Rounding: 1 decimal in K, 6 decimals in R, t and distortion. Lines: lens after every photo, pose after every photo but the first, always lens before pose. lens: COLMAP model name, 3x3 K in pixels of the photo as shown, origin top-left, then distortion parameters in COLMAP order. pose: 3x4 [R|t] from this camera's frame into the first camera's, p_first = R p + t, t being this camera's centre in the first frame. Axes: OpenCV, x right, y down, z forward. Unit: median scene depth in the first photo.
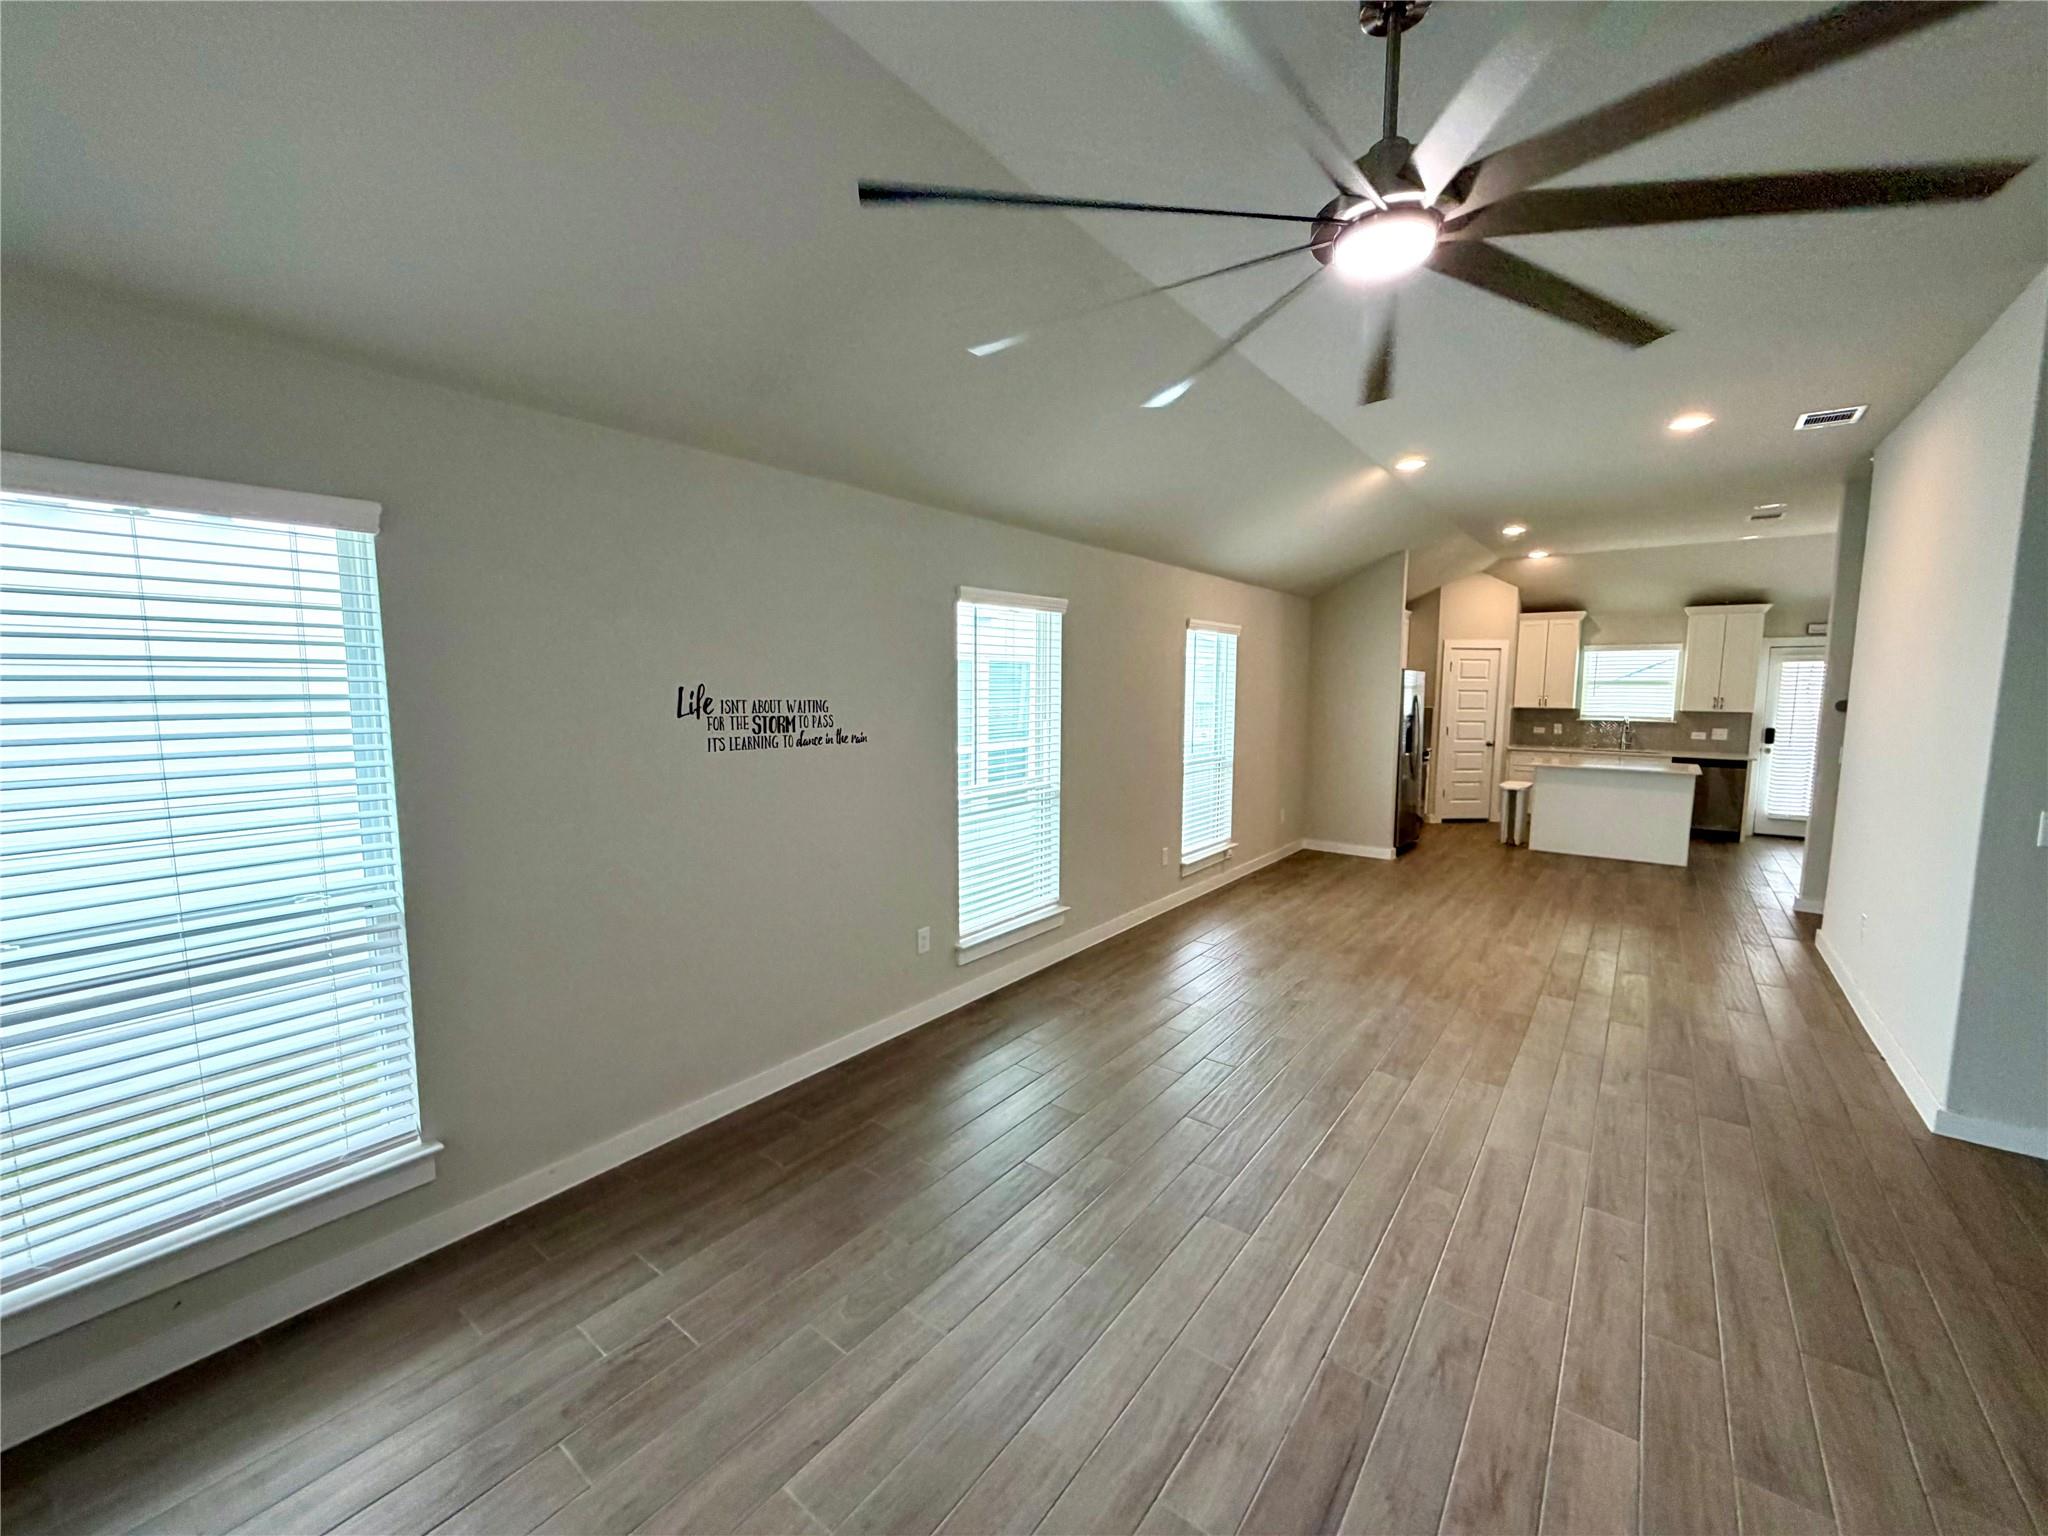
lens RADIAL K [[816.9, 0, 1018.1], [0, 816.9, 770.8], [0, 0, 1]] dist [0.000217, -0.000269]
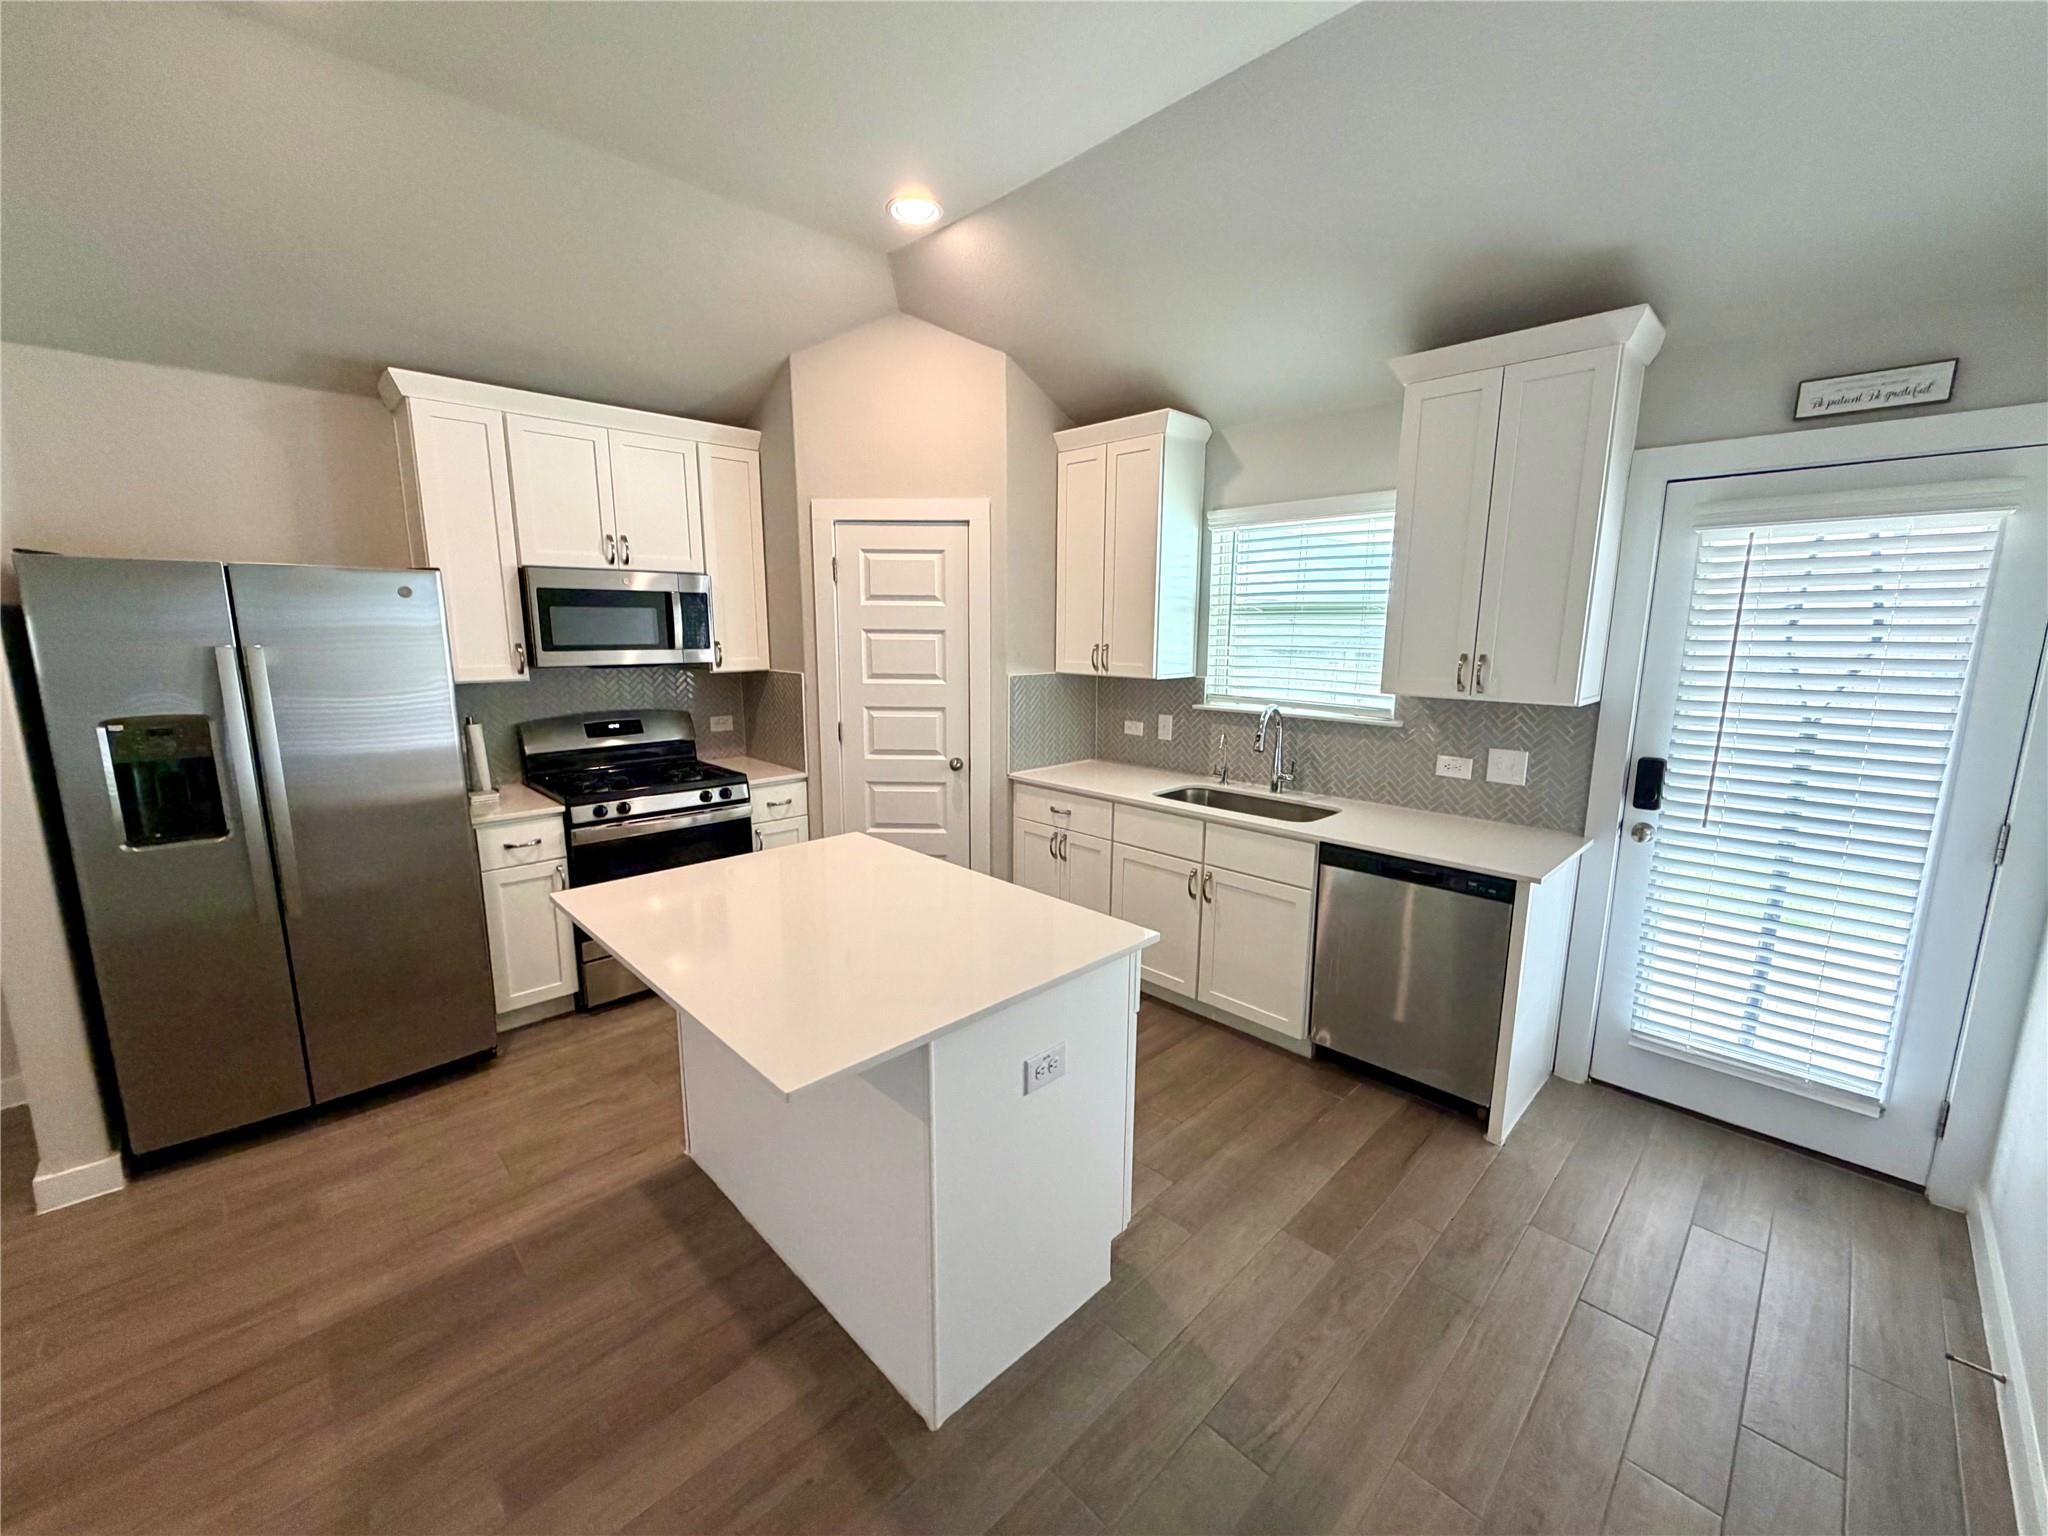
lens RADIAL K [[816.9, 0, 1018.1], [0, 816.9, 770.8], [0, 0, 1]] dist [0.000217, -0.000269]
pose [[0.990767, 0.024694, -0.133305, 1.700685], [-0.015213, 0.997312, 0.071673, -0.152873], [0.134717, -0.068983, 0.988480, 1.563336]]
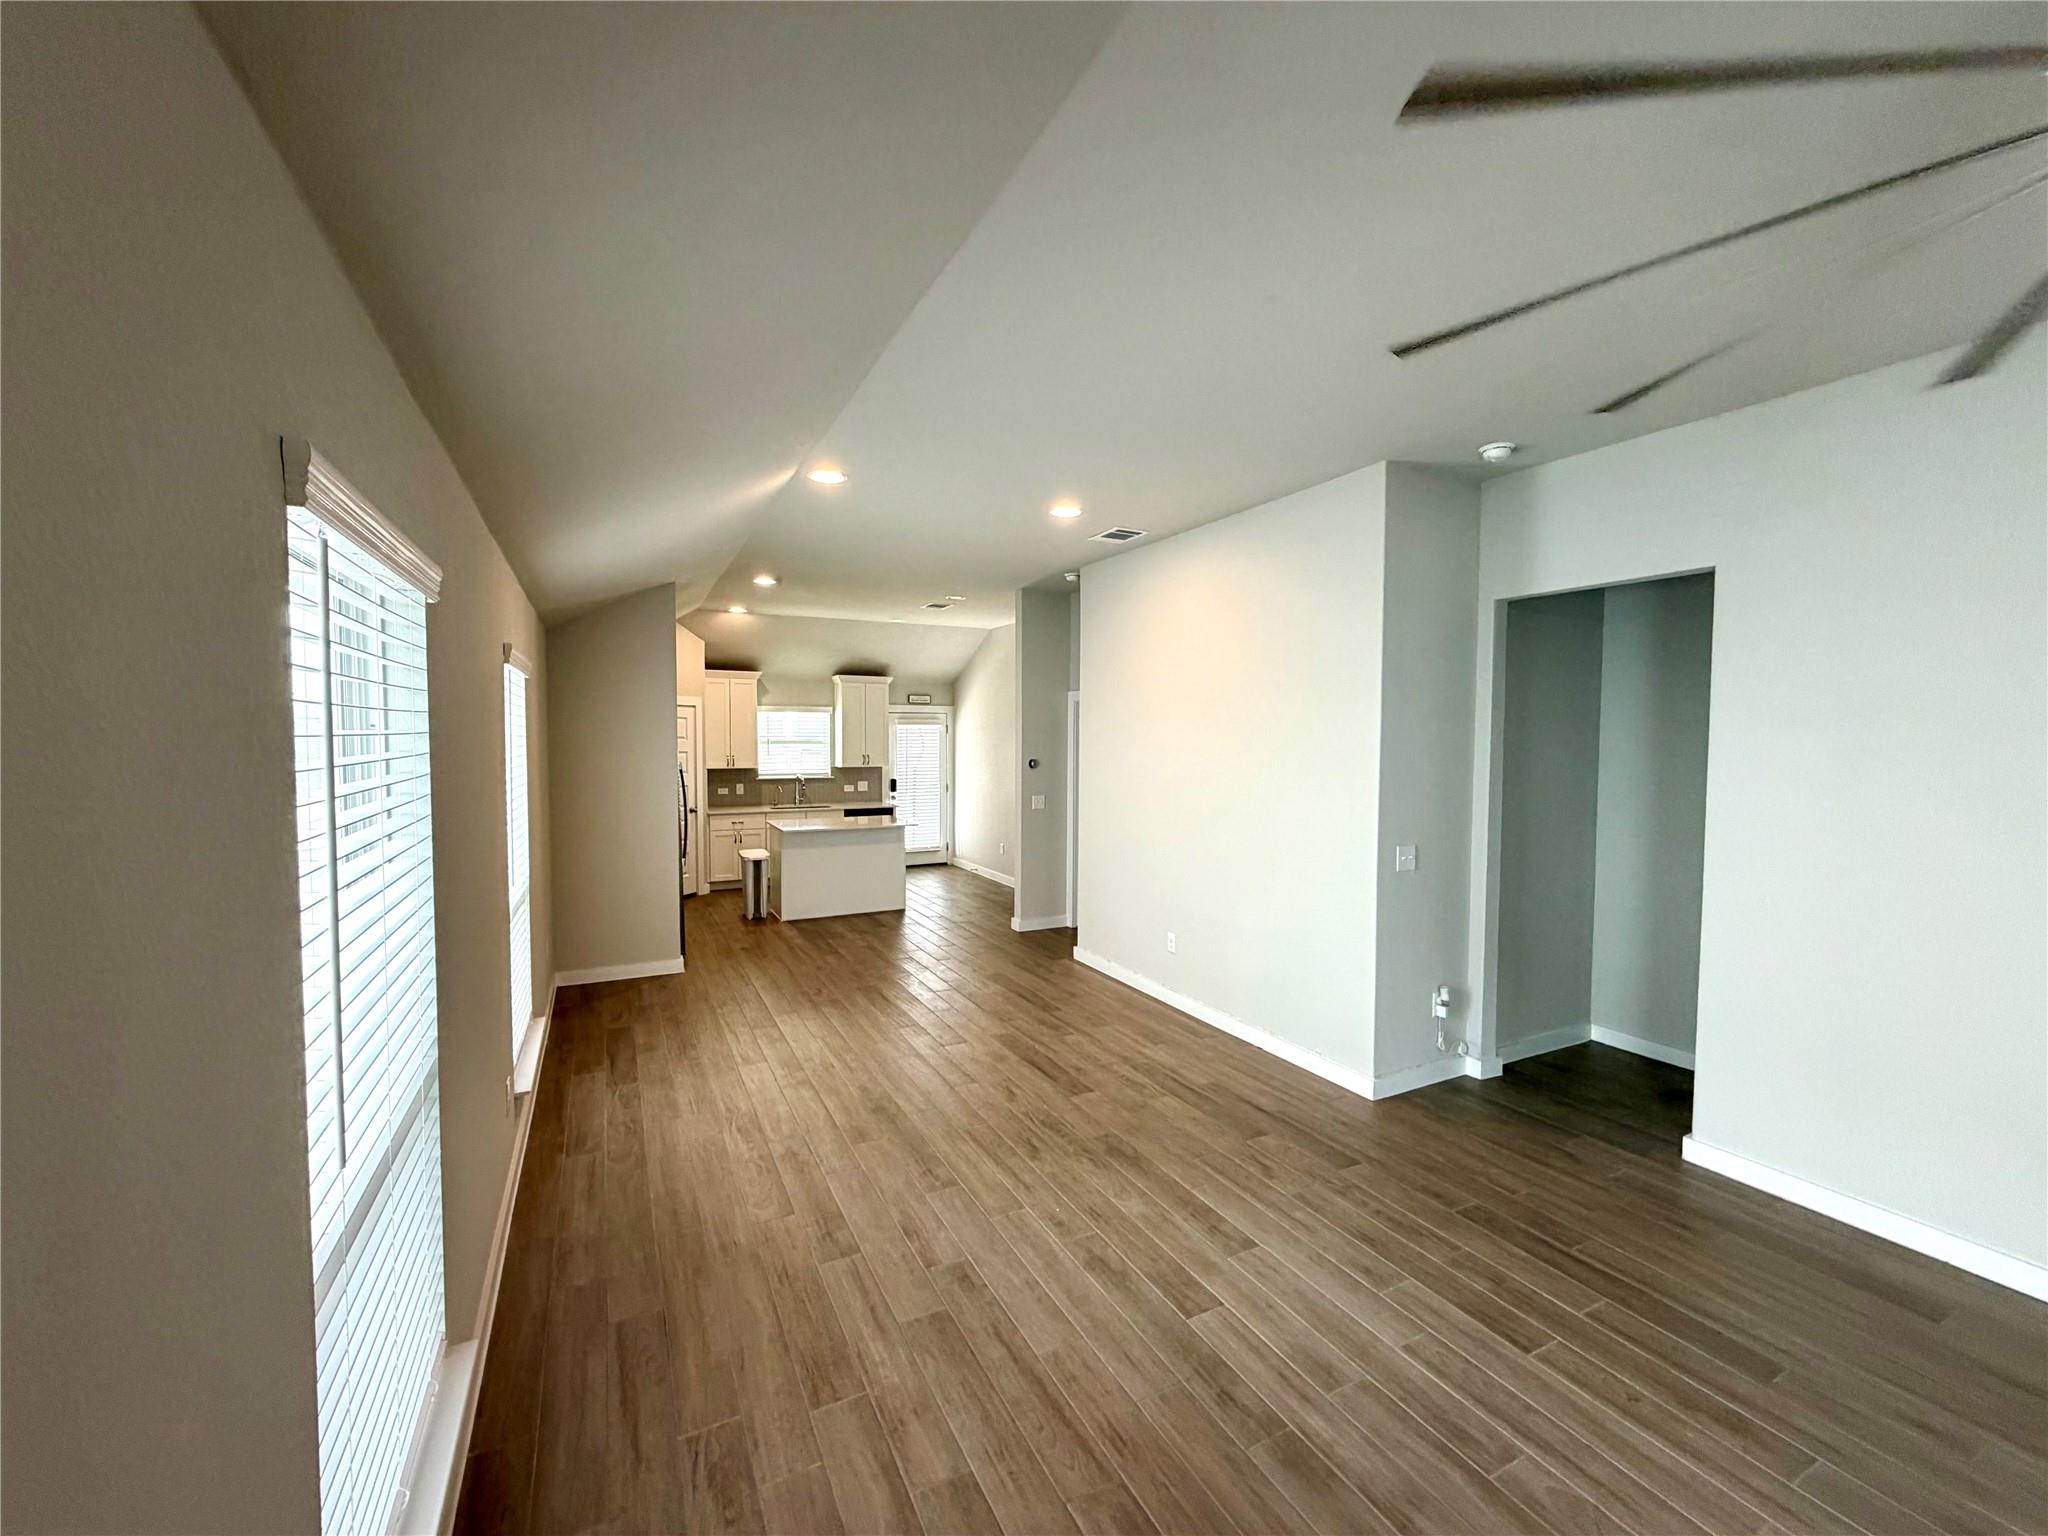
lens RADIAL K [[816.9, 0, 1018.1], [0, 816.9, 770.8], [0, 0, 1]] dist [0.000217, -0.000269]
pose [[0.426985, -0.040612, 0.903346, -0.220622], [0.095769, 0.995403, -0.000516, -0.107118], [-0.899173, 0.086733, 0.428912, 0.728781]]
